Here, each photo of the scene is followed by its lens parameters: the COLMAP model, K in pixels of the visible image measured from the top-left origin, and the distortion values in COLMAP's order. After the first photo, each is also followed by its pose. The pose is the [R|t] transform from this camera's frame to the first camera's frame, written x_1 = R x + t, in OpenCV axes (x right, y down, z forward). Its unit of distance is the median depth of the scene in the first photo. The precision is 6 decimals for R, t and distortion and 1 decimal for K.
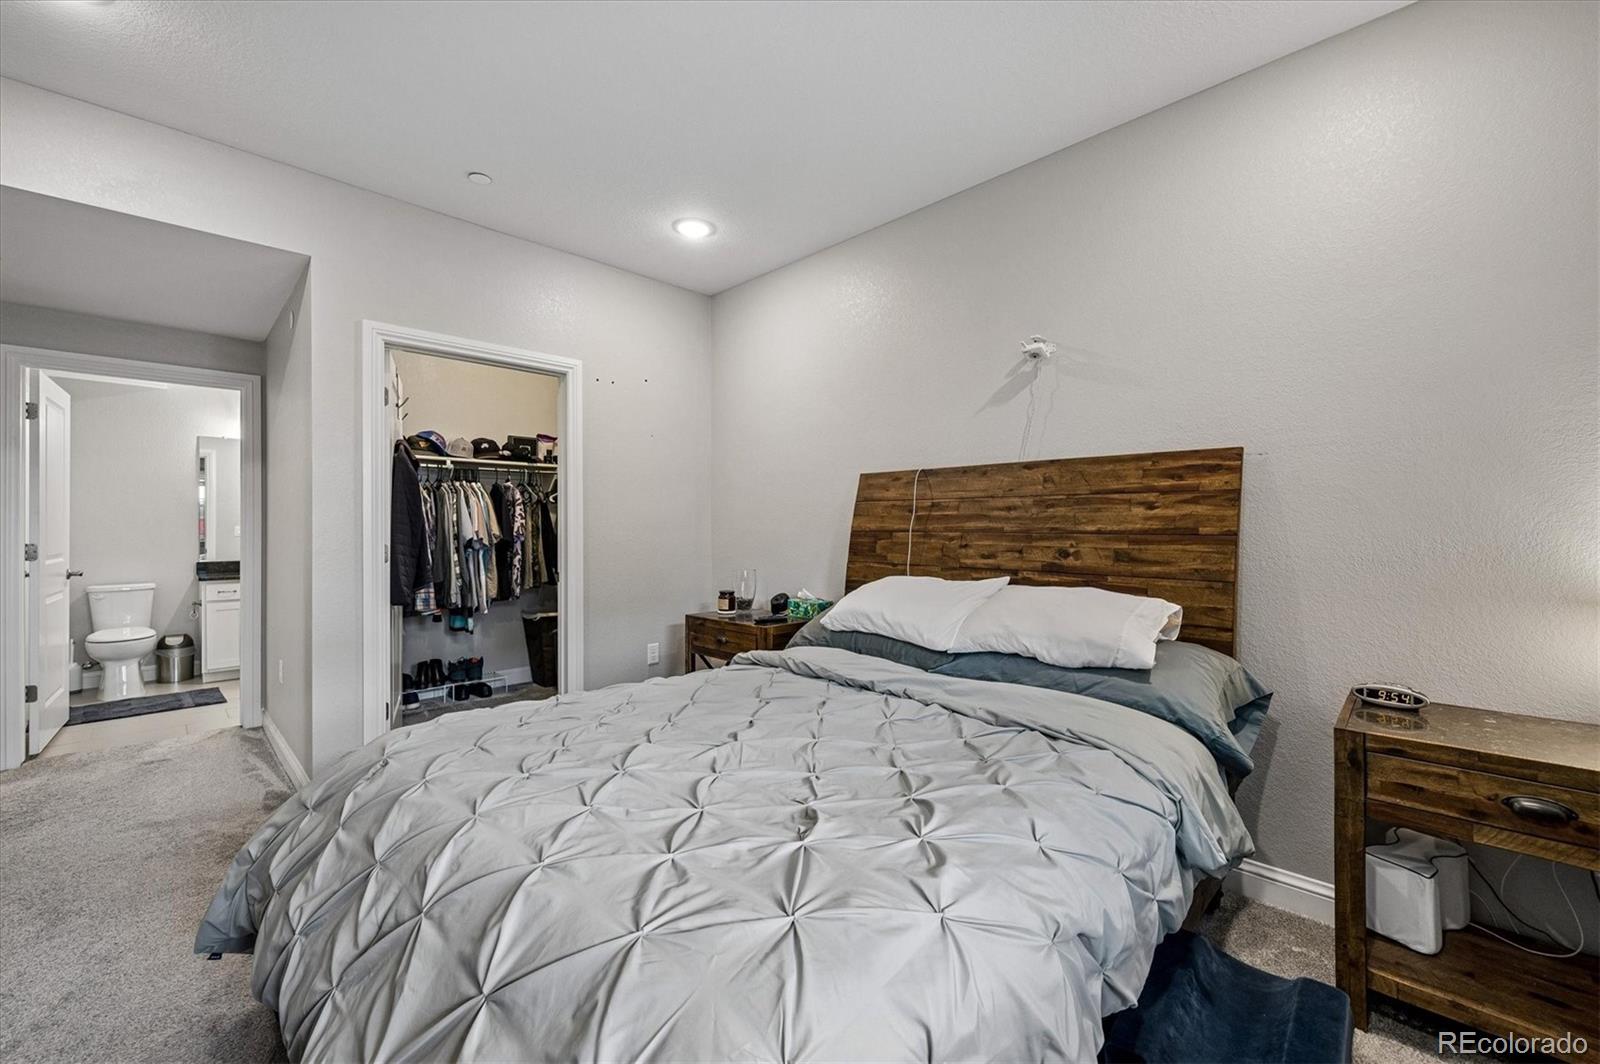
lens RADIAL K [[641.9, 0, 808.7], [0, 641.9, 527.1], [0, 0, 1]] dist [0.003288, 0.000235]
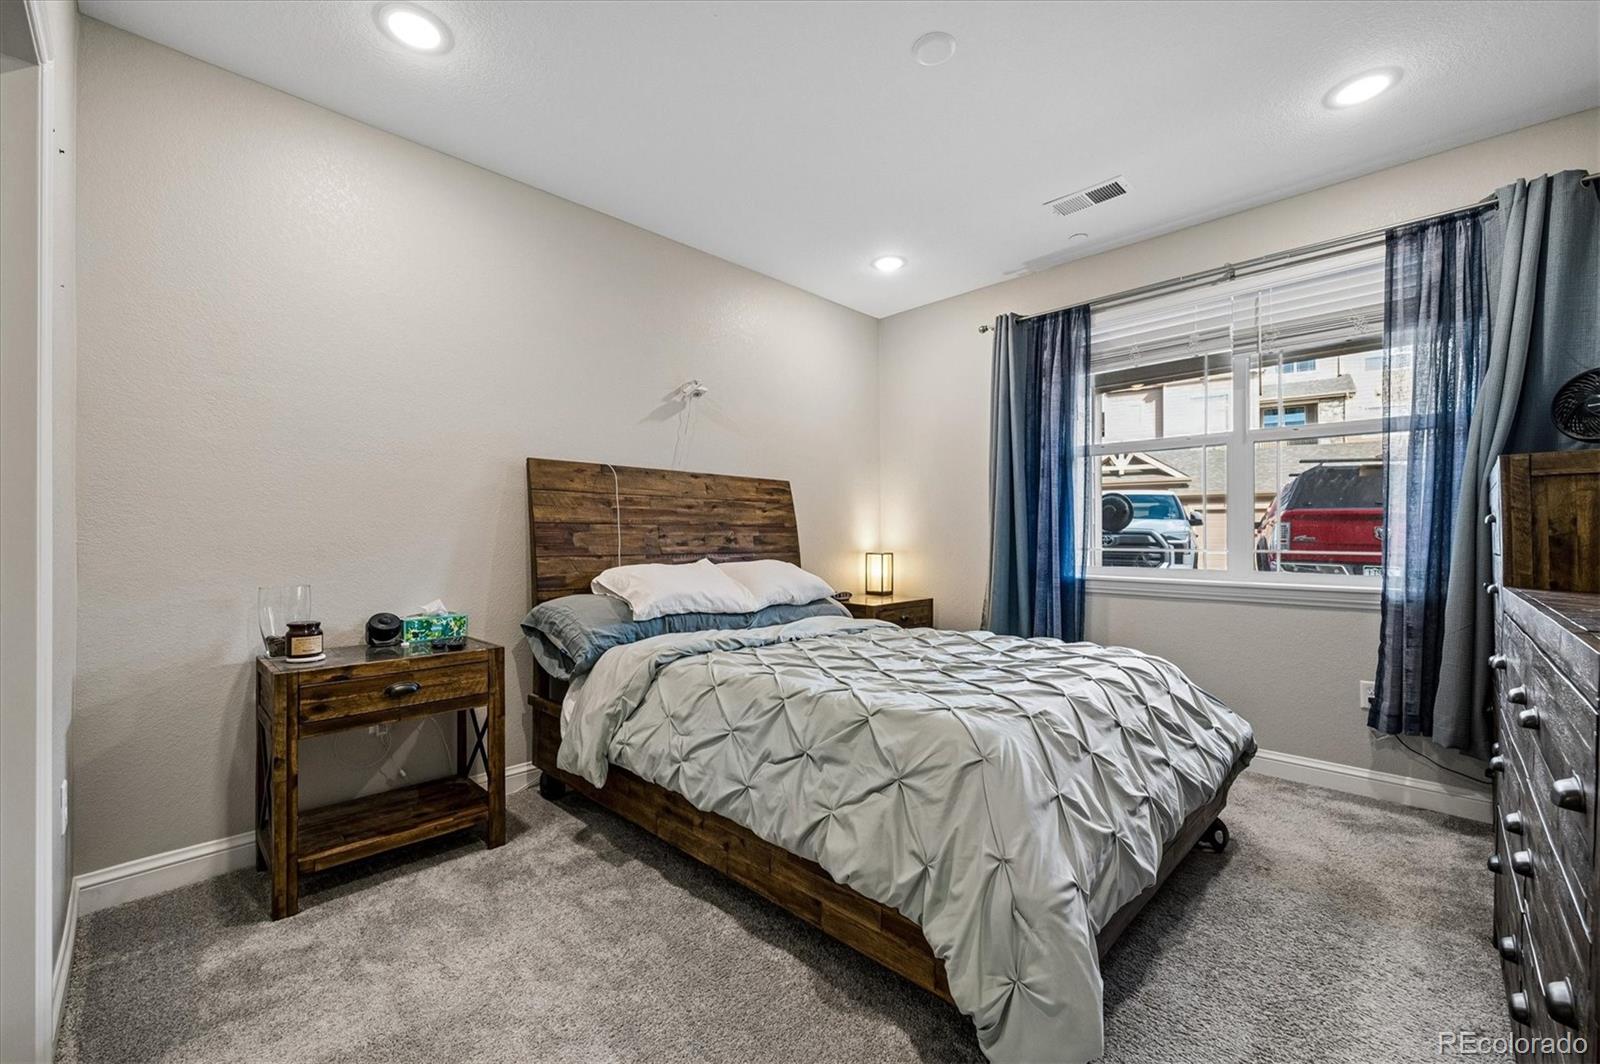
lens RADIAL K [[641.9, 0, 799.3], [0, 641.9, 536.2], [0, 0, 1]] dist [0.003288, 0.000235]
pose [[0.017048, -0.001702, 0.999853, -0.877410], [-0.000936, 0.999998, 0.001718, 0.025005], [-0.999854, -0.000965, 0.017046, 0.676900]]
